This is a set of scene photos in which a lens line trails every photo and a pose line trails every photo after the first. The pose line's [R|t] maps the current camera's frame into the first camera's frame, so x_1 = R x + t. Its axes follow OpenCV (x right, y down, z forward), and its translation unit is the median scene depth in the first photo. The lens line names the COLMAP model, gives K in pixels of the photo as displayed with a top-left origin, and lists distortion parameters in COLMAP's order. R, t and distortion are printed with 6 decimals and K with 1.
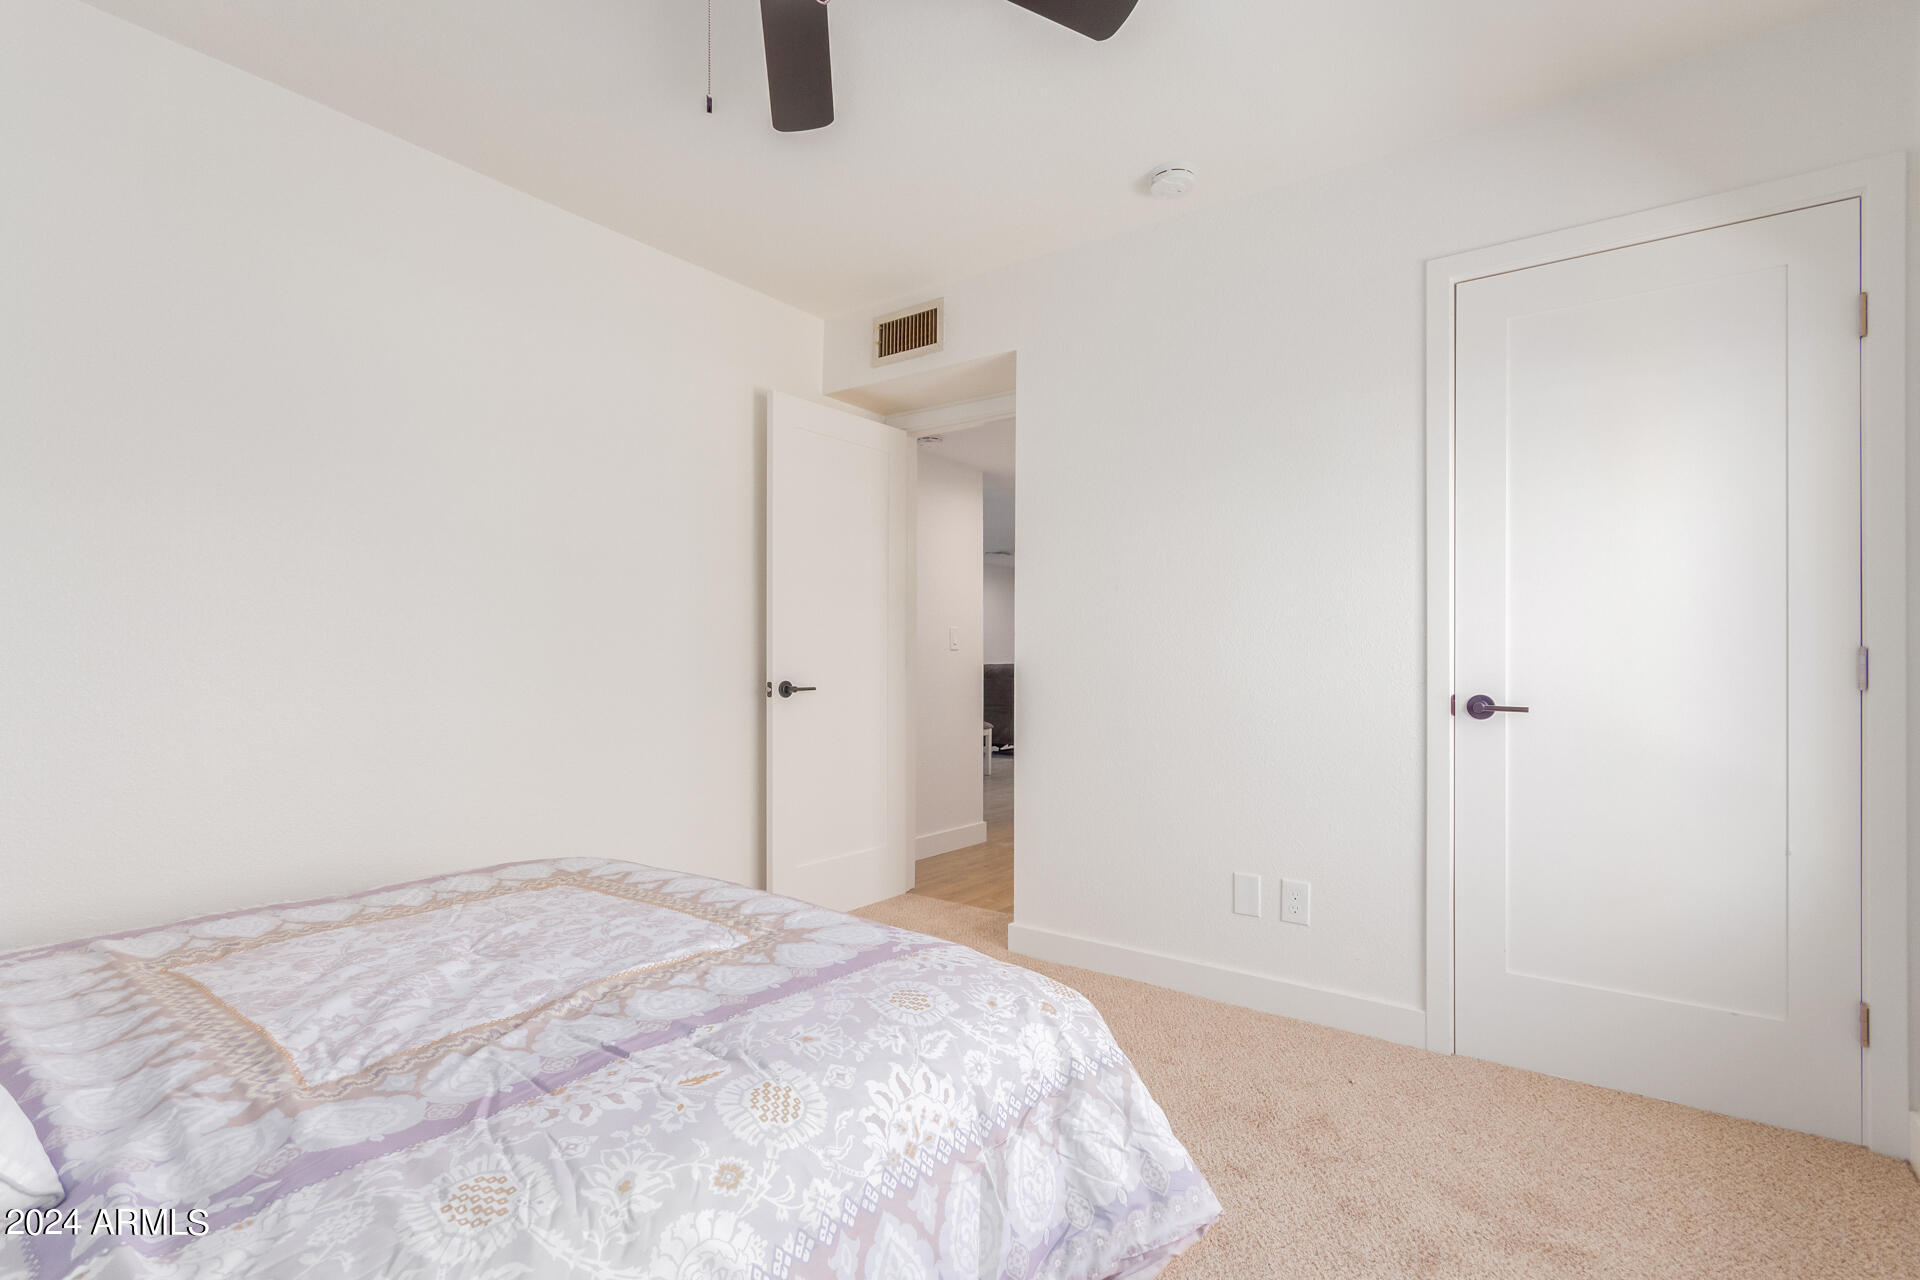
lens RADIAL K [[899.6, 0, 967.8], [0, 899.6, 660.0], [0, 0, 1]] dist [-0.000048, 0.000505]
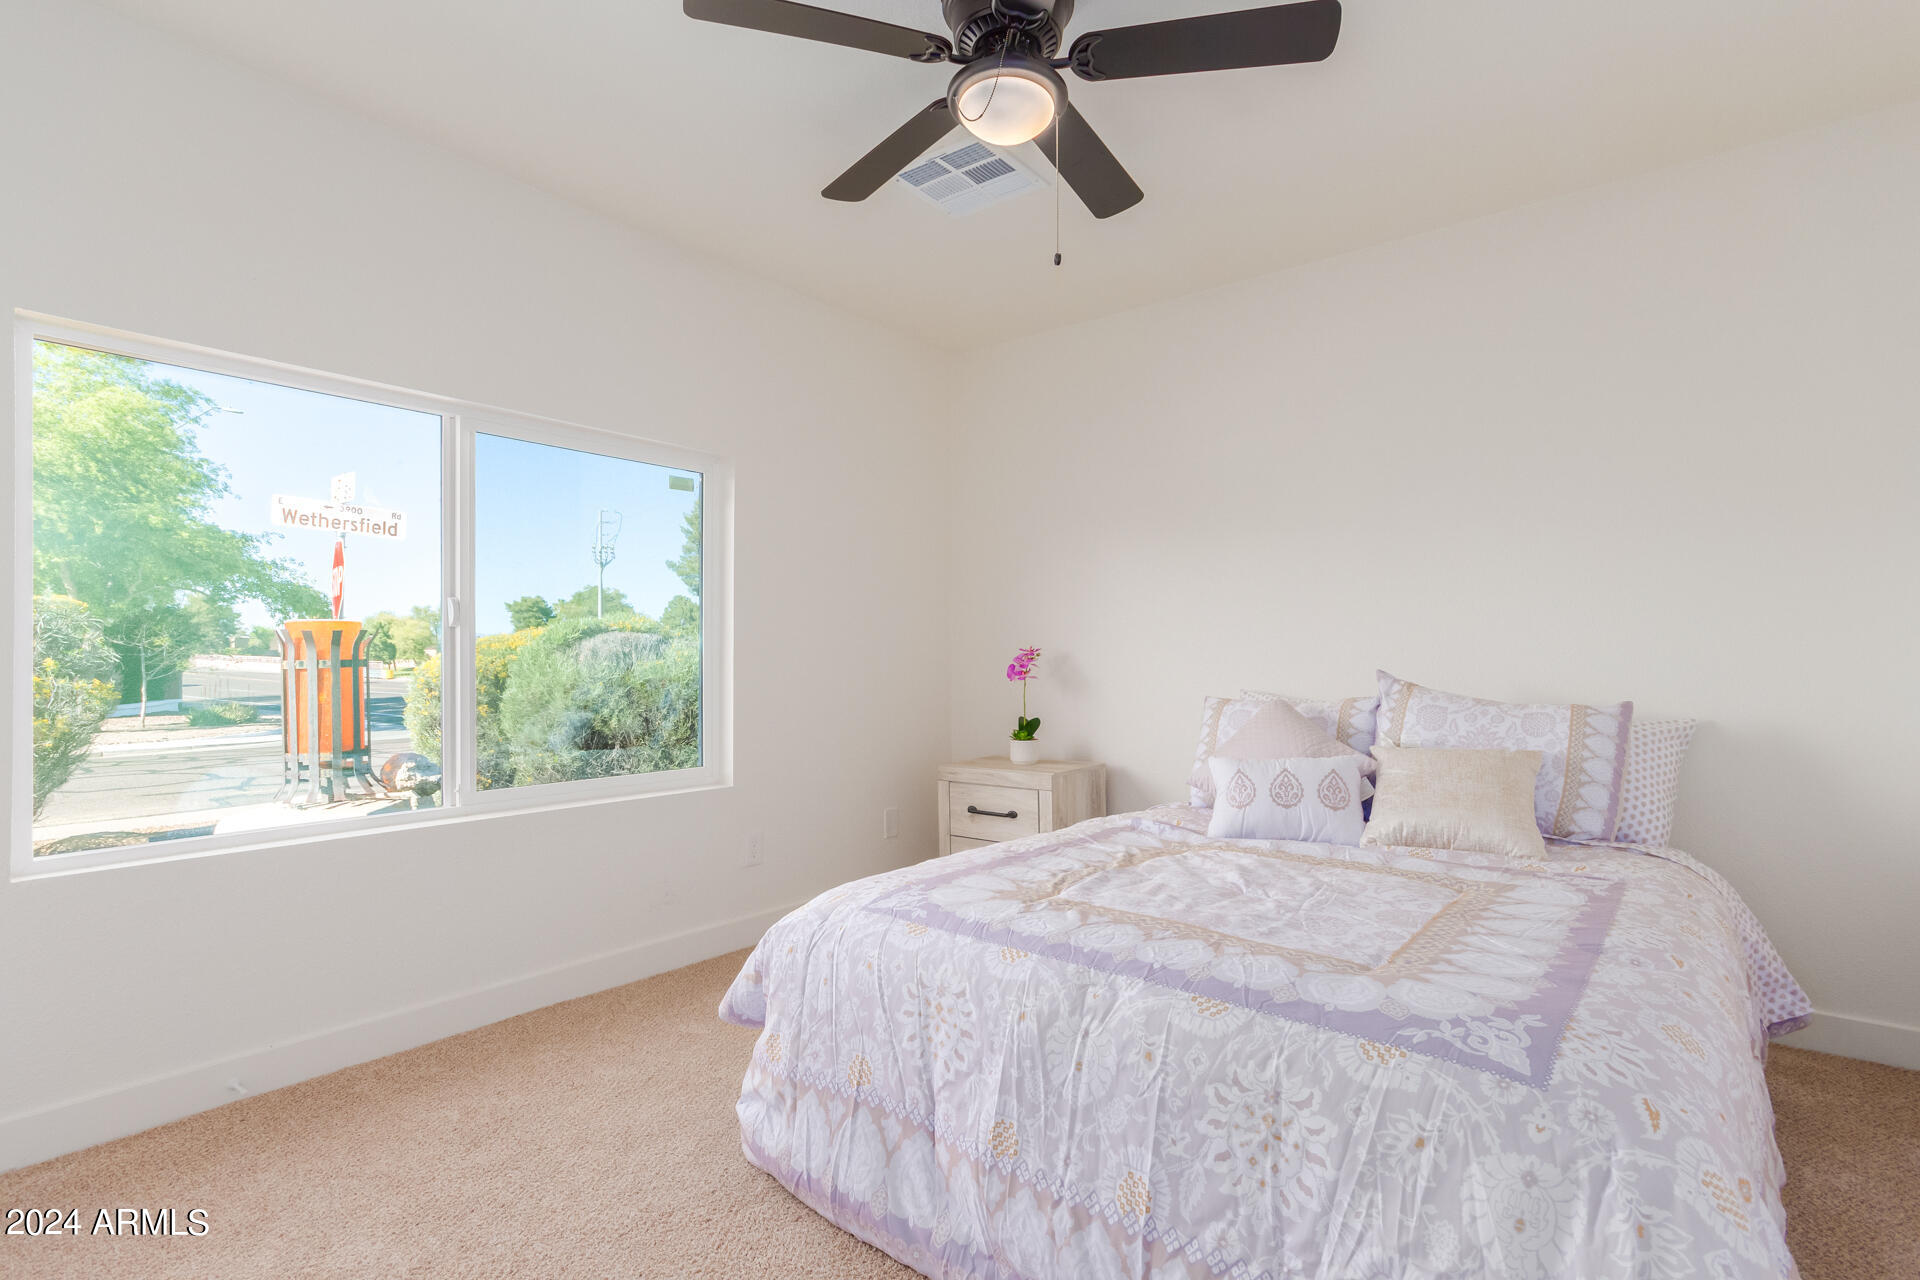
lens RADIAL K [[899.6, 0, 967.8], [0, 899.6, 660.0], [0, 0, 1]] dist [-0.000048, 0.000505]
pose [[-0.999166, -0.003305, 0.040692, -0.197564], [-0.003414, 0.999991, -0.002618, 0.004460], [-0.040683, -0.002755, -0.999168, 2.282329]]
